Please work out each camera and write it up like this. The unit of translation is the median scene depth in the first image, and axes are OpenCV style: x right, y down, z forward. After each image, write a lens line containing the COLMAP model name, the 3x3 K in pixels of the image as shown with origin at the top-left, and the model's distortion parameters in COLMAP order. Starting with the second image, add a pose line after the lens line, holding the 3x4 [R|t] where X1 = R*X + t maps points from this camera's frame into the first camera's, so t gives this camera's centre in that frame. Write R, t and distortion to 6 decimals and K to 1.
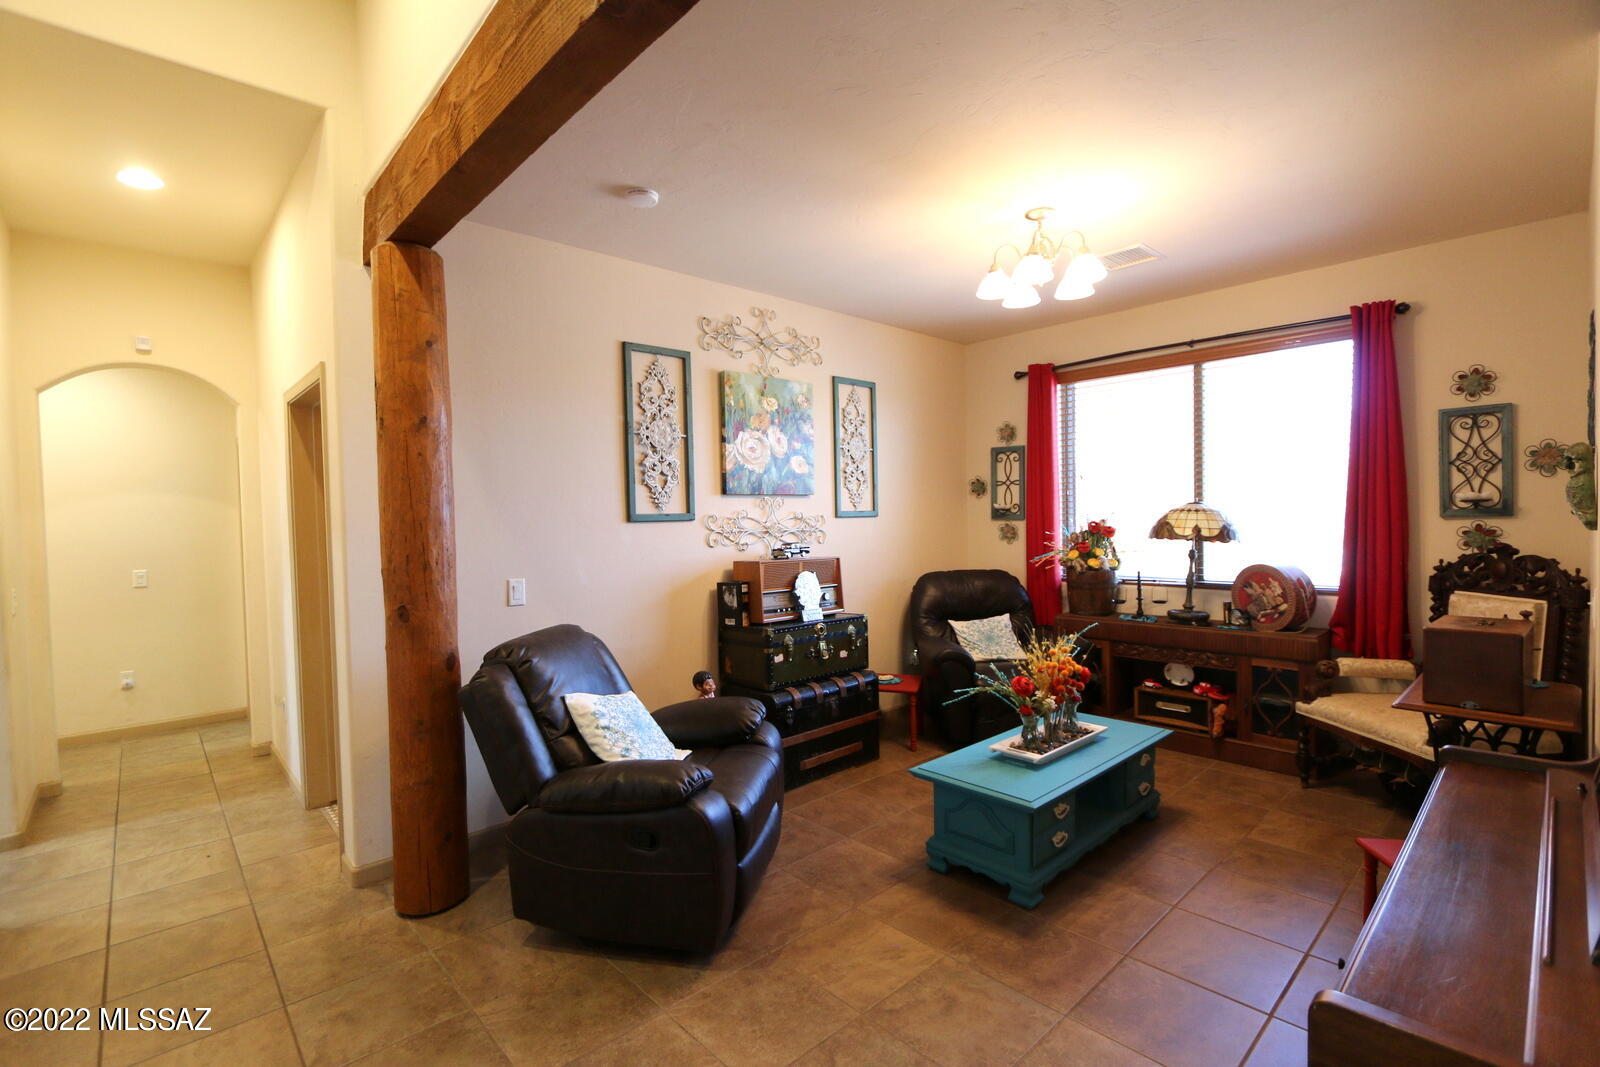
lens RADIAL K [[729.7, 0, 798.9], [0, 729.7, 534.7], [0, 0, 1]] dist [-0.016896, 0.001705]
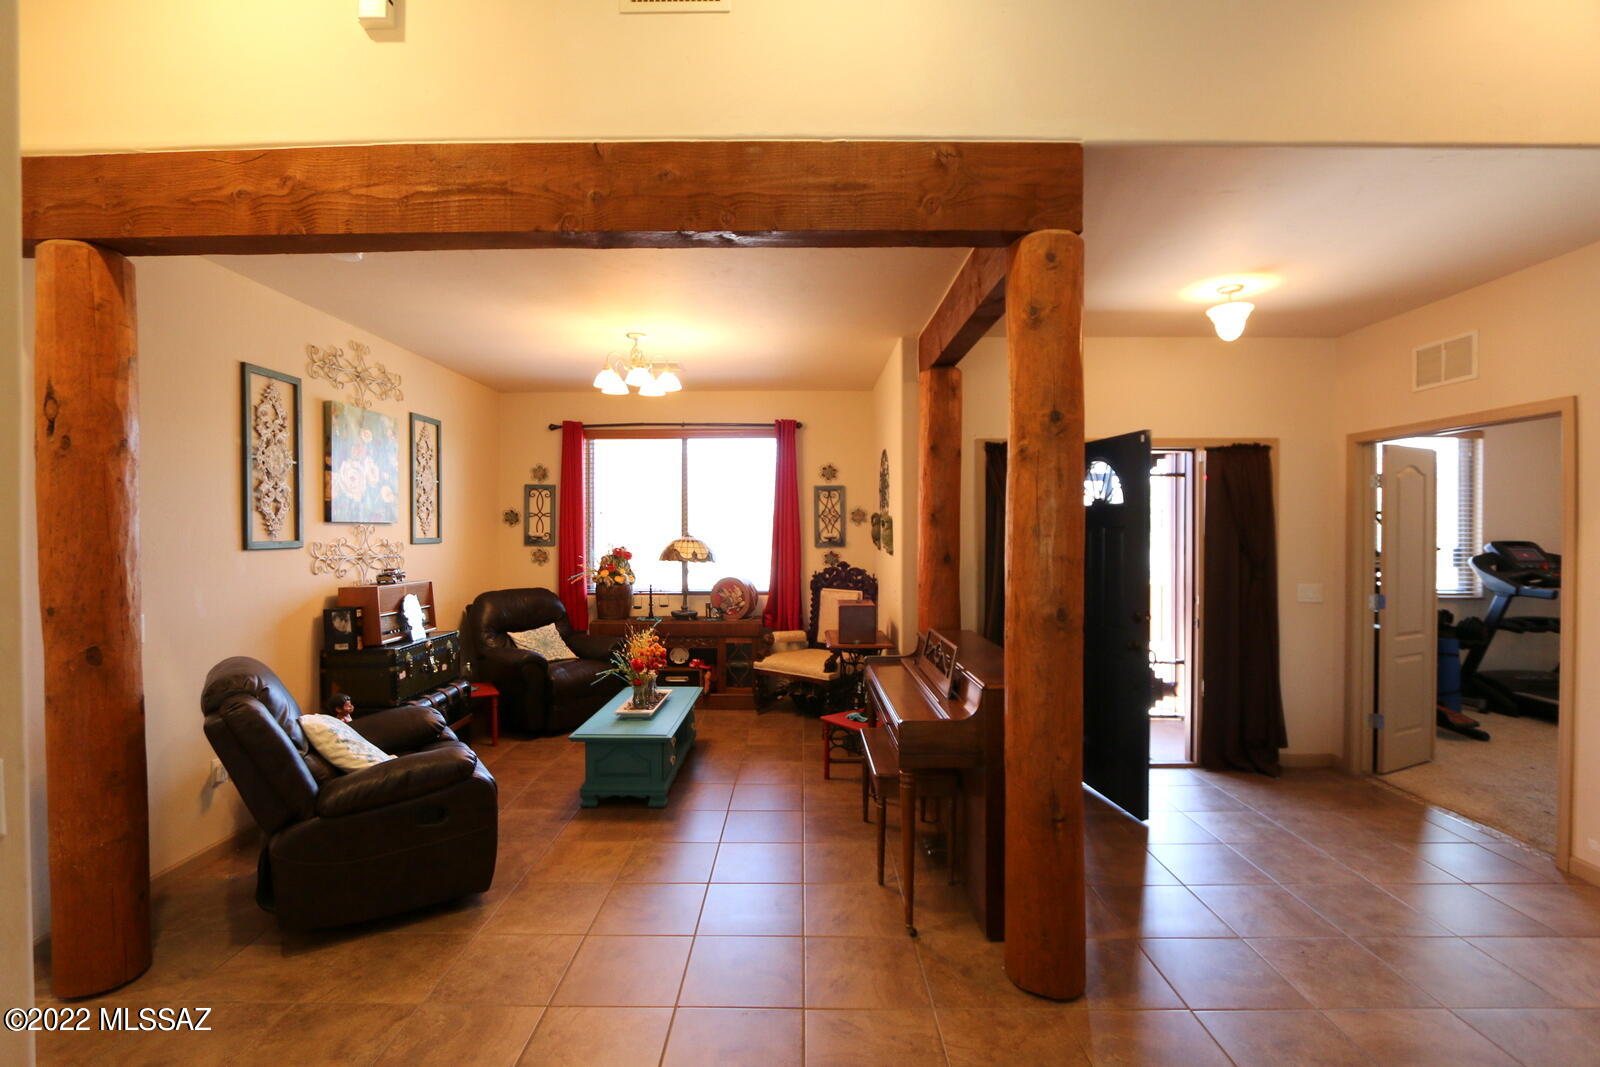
lens RADIAL K [[729.7, 0, 798.6], [0, 729.7, 536.8], [0, 0, 1]] dist [-0.016896, 0.001705]
pose [[0.680840, 0.012362, 0.732328, -0.416806], [0.005081, 0.999754, -0.021600, -0.010186], [-0.732414, 0.018428, 0.680610, -0.171567]]
